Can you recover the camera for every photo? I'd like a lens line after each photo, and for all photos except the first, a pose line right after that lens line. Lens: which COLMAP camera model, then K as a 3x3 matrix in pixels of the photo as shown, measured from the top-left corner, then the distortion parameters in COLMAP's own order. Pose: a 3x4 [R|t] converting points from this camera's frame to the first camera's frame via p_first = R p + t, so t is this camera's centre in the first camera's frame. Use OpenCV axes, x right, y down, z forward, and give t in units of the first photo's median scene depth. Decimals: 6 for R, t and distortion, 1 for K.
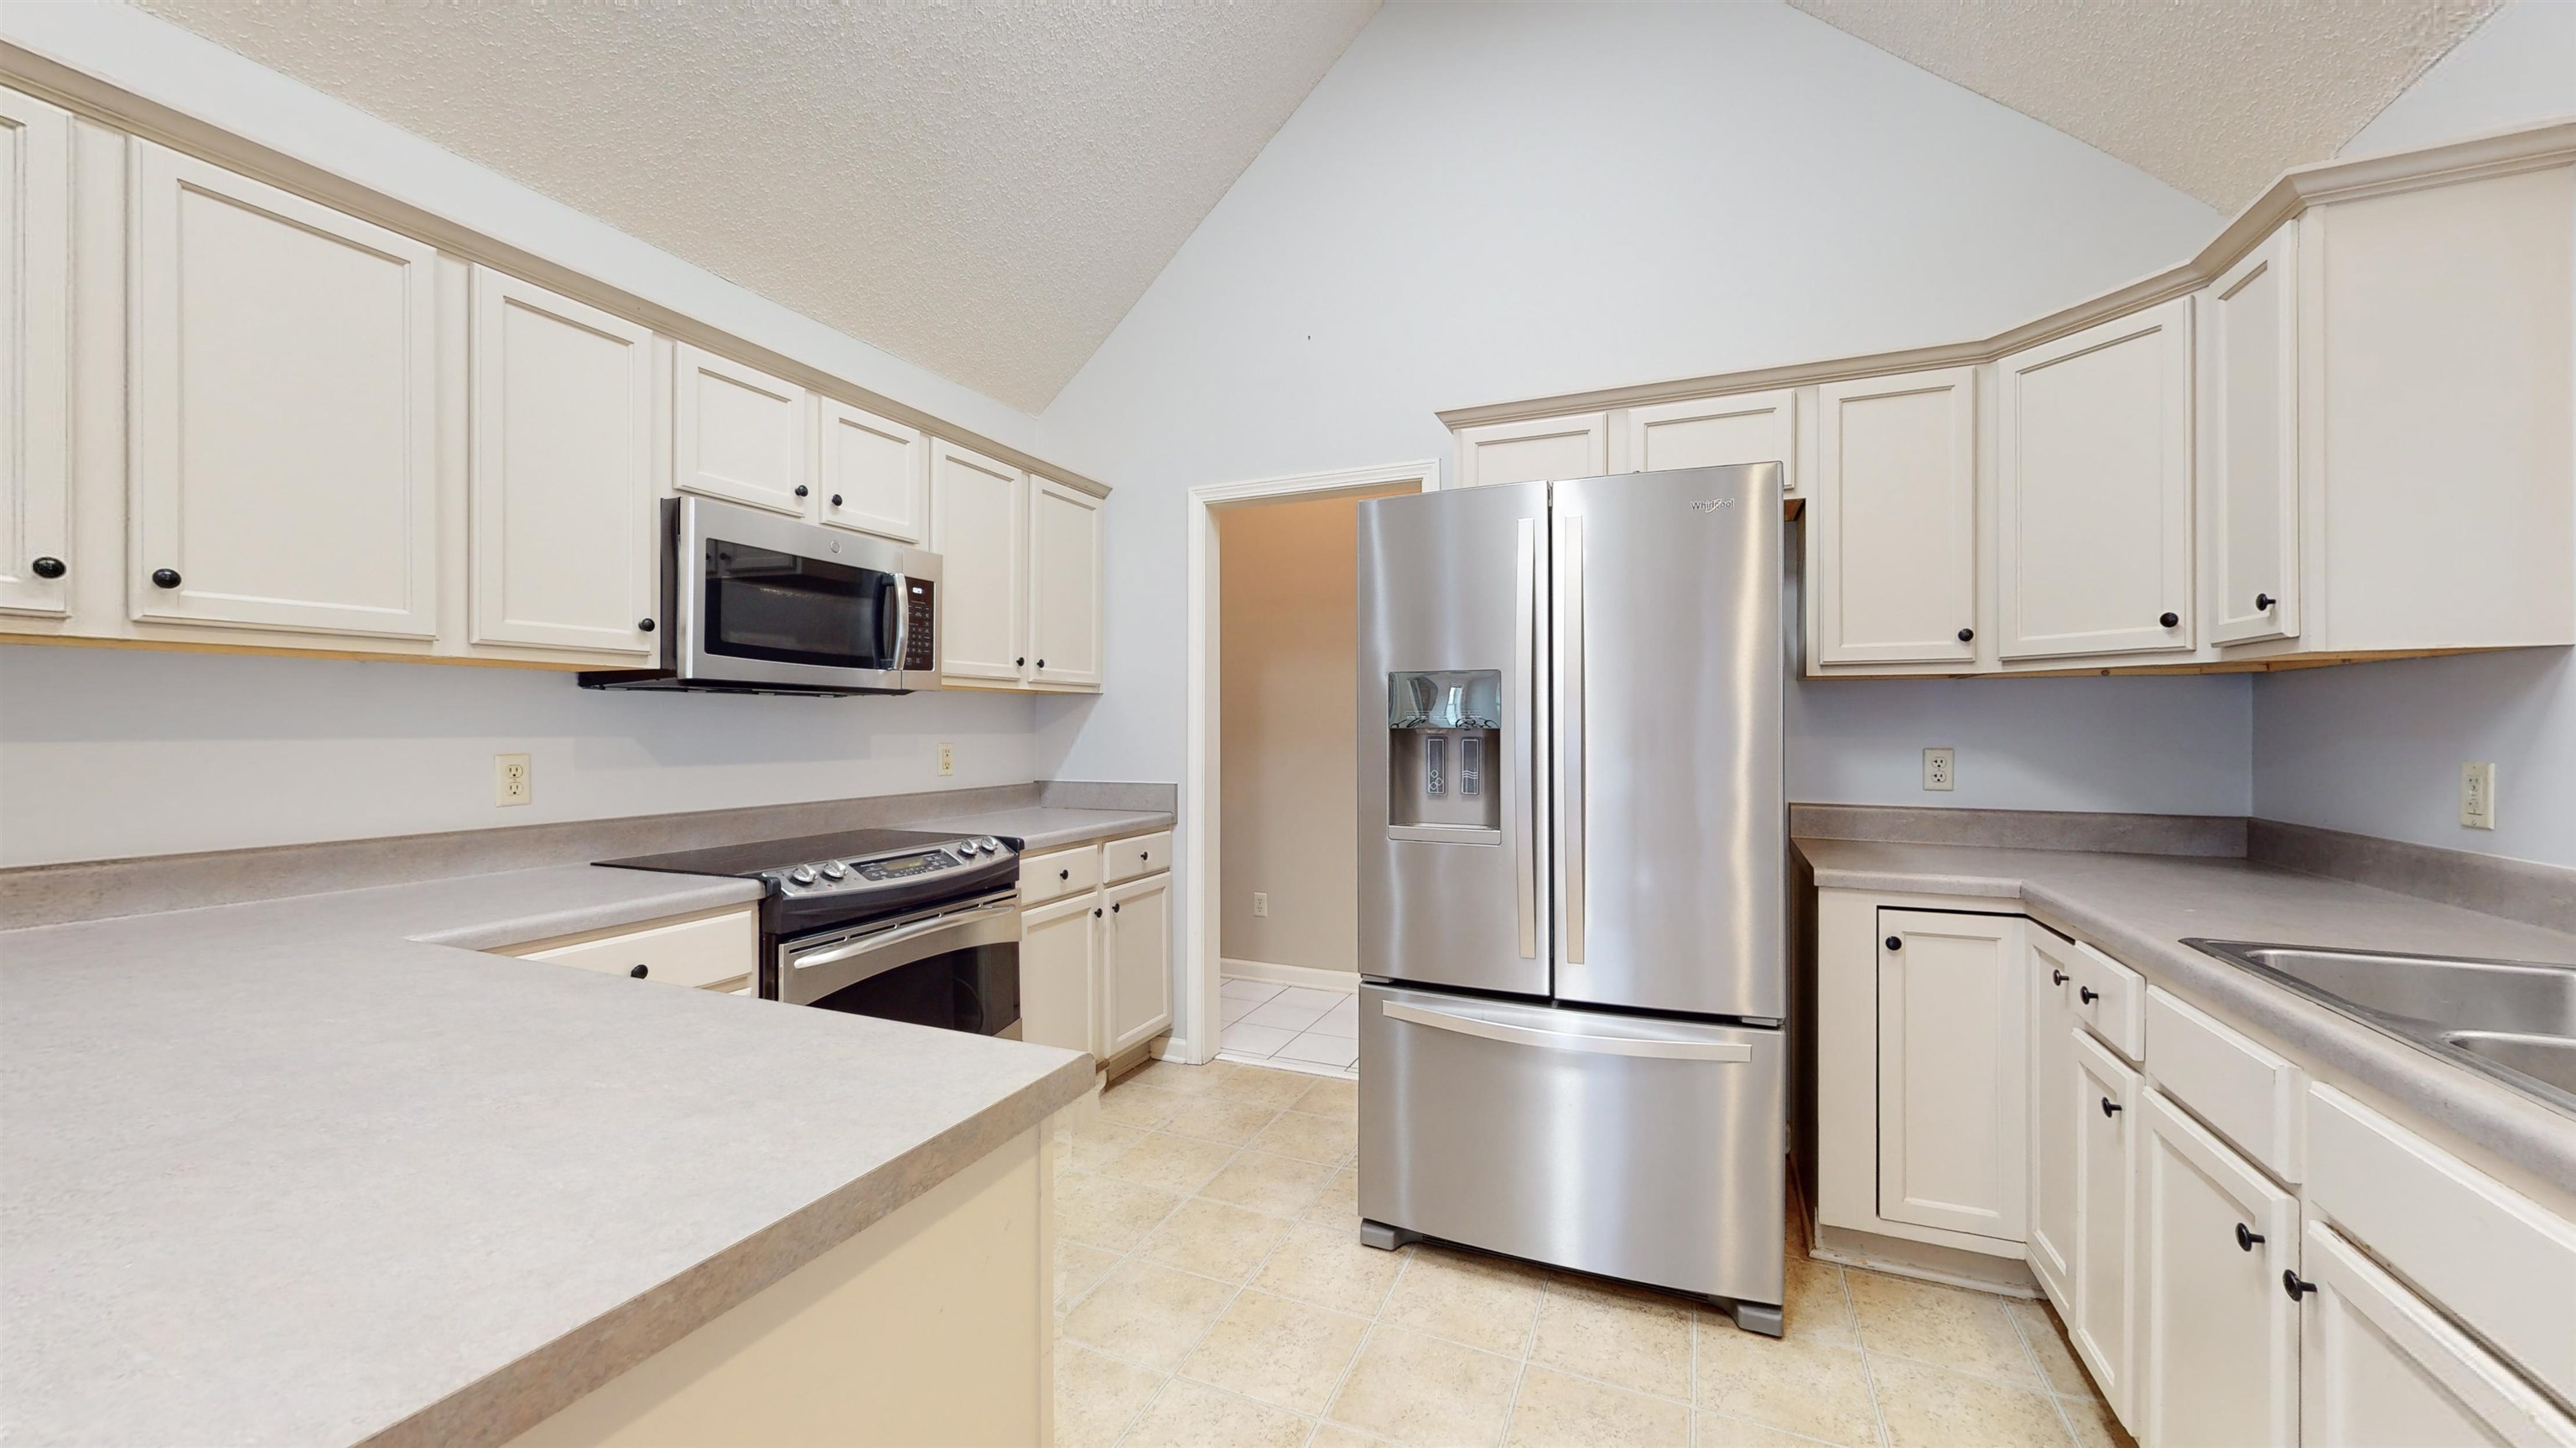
lens RADIAL K [[981.8, 0, 1280.3], [0, 981.8, 725.4], [0, 0, 1]] dist [-0.007463, -0.000790]
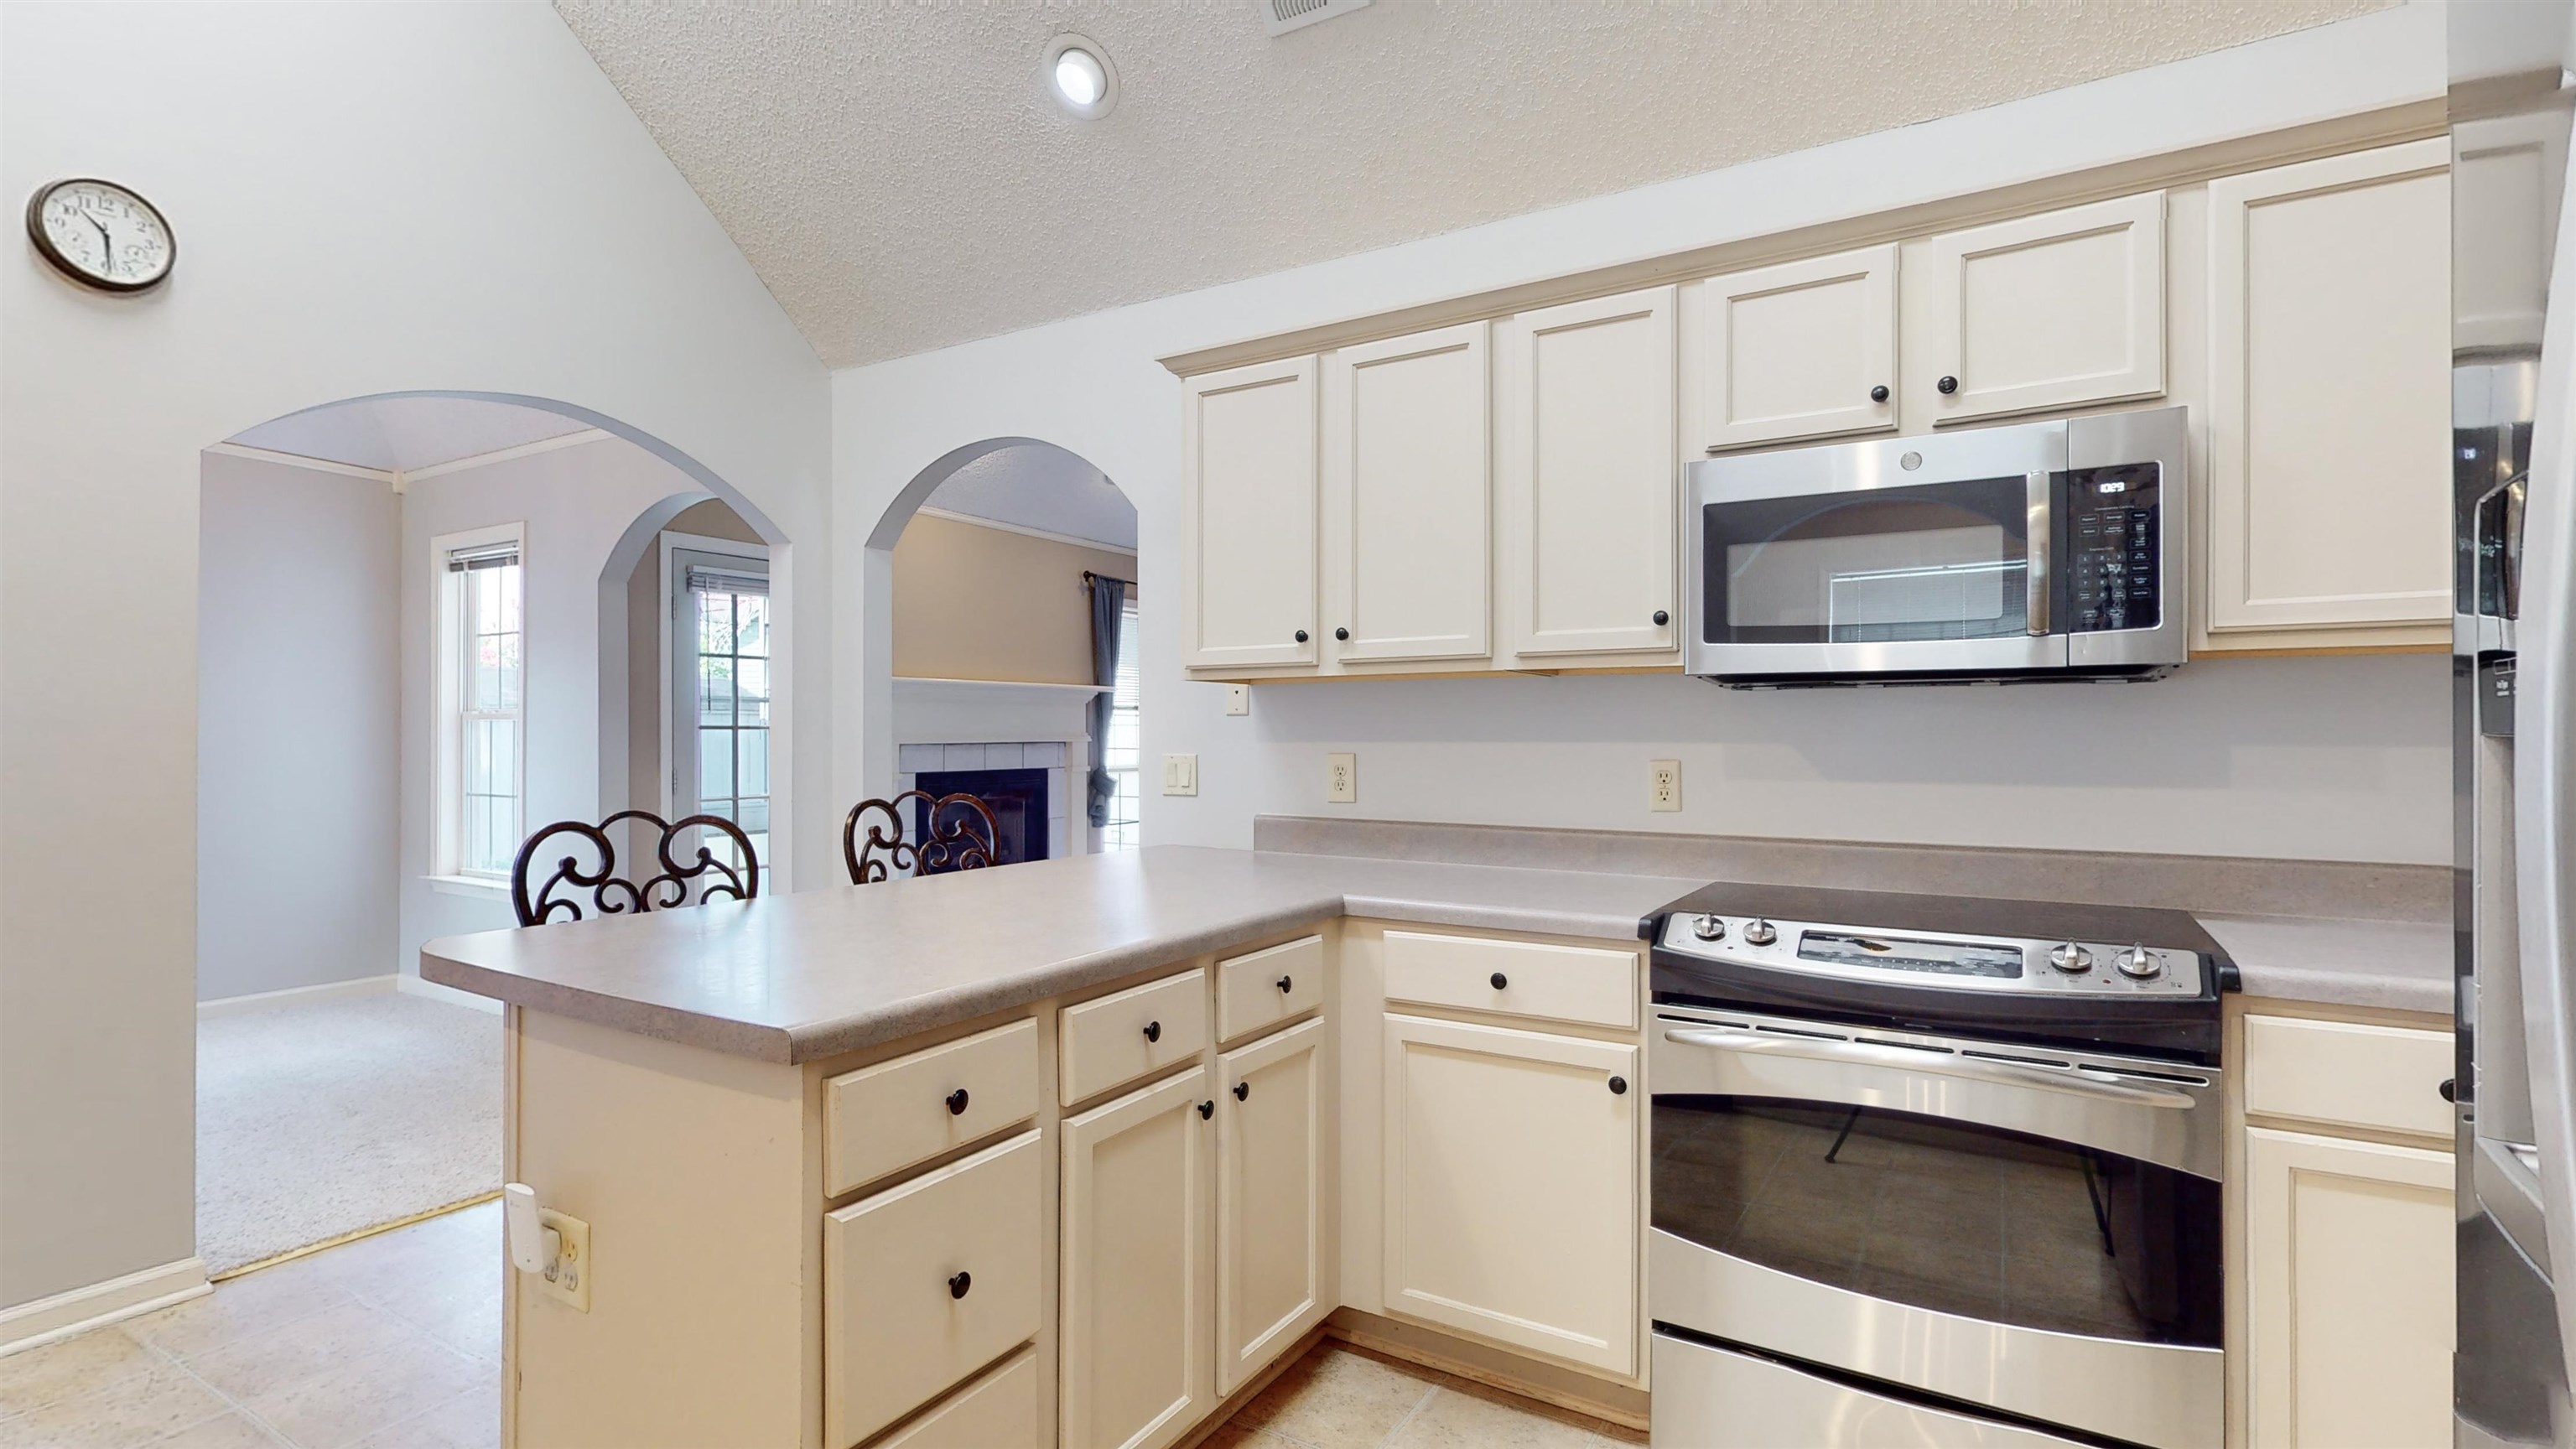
lens RADIAL K [[1168.0, 0, 1273.6], [0, 1168.0, 732.7], [0, 0, 1]] dist [-0.004568, -0.000205]
pose [[-0.158421, -0.005879, -0.987354, 0.446928], [0.000293, 0.999982, -0.006002, 0.008810], [0.987372, -0.001240, -0.158417, 0.794048]]
